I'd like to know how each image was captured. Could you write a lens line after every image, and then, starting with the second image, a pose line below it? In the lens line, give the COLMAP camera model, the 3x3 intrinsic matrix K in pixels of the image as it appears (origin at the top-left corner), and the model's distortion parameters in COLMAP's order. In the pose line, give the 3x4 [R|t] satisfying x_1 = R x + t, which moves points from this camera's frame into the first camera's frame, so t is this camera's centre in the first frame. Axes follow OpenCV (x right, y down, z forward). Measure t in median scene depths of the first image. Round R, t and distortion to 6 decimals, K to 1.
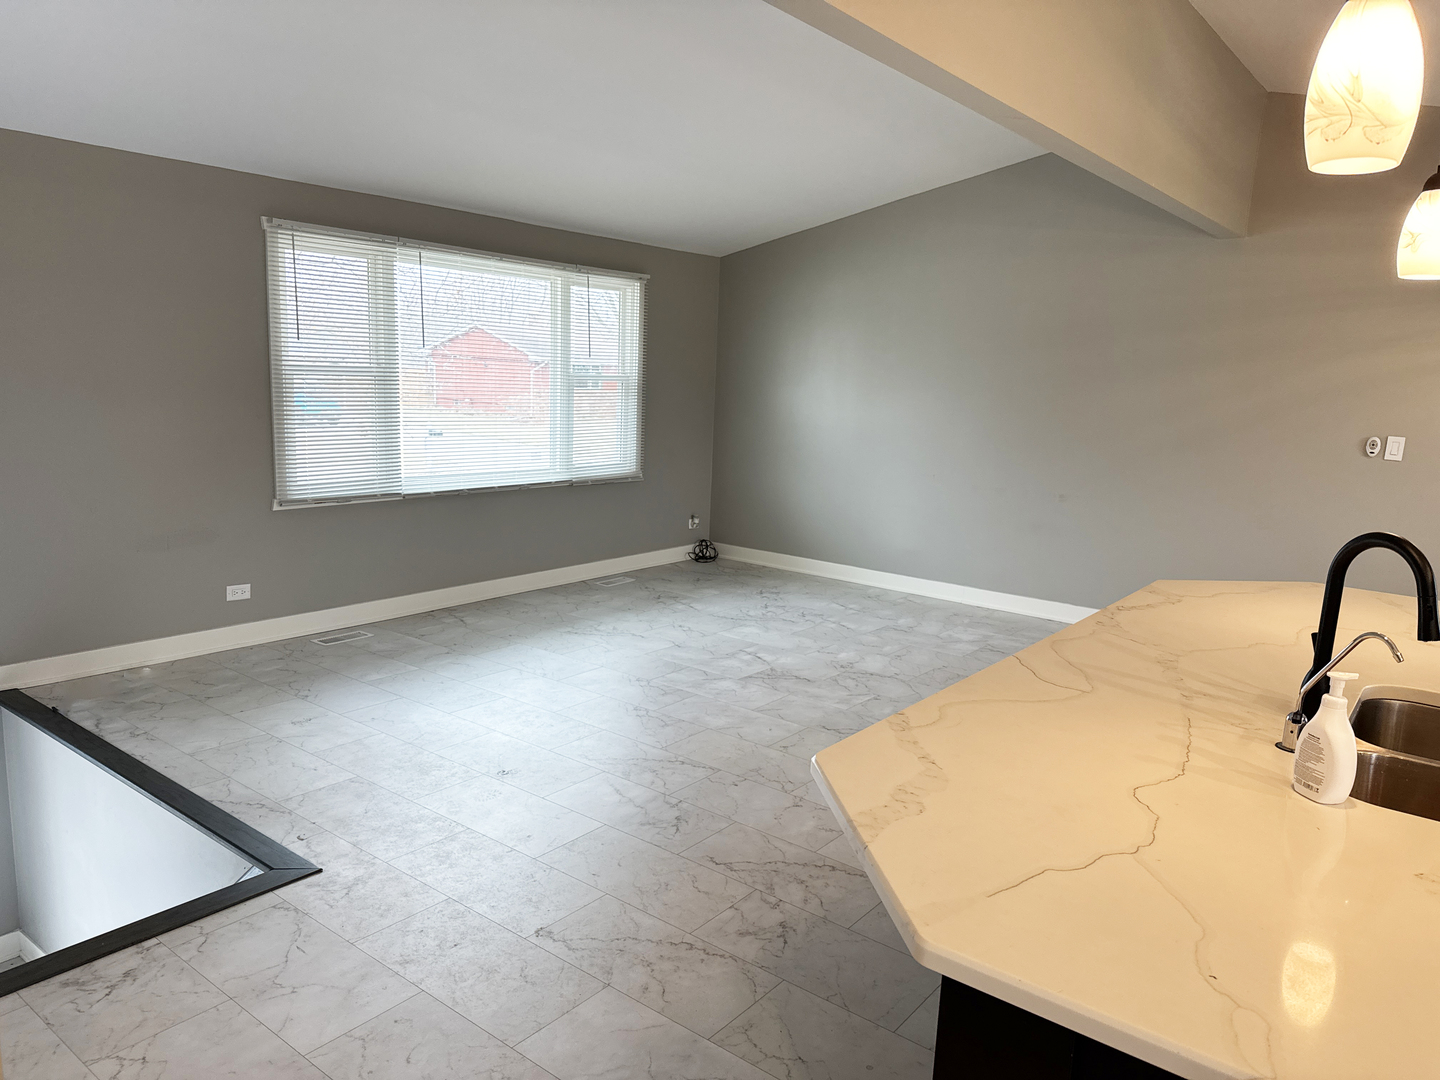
lens RADIAL K [[987.7, 0, 720.0], [0, 987.7, 540.0], [0, 0, 1]] dist [0.111875, -0.201768]
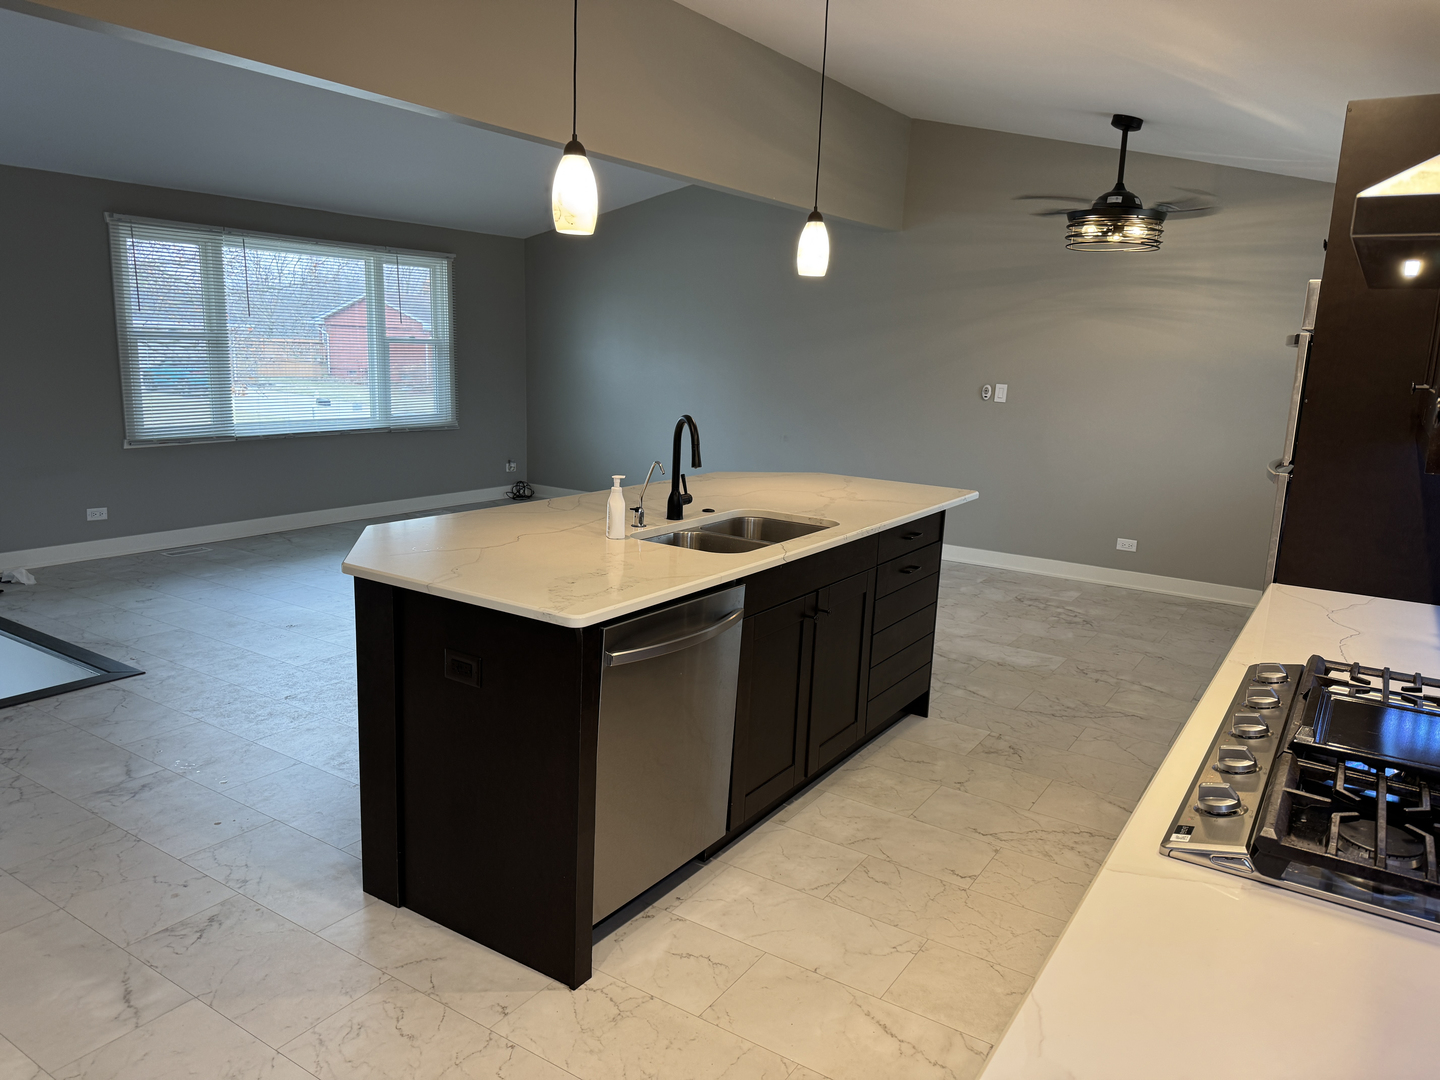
lens RADIAL K [[1010.3, 0, 699.6], [0, 1010.3, 538.0], [0, 0, 1]] dist [0.089970, -0.088953]
pose [[0.998220, -0.015280, 0.057650, 0.188111], [0.013622, 0.999485, 0.029051, 0.052763], [-0.058064, -0.028214, 0.997914, -0.315198]]
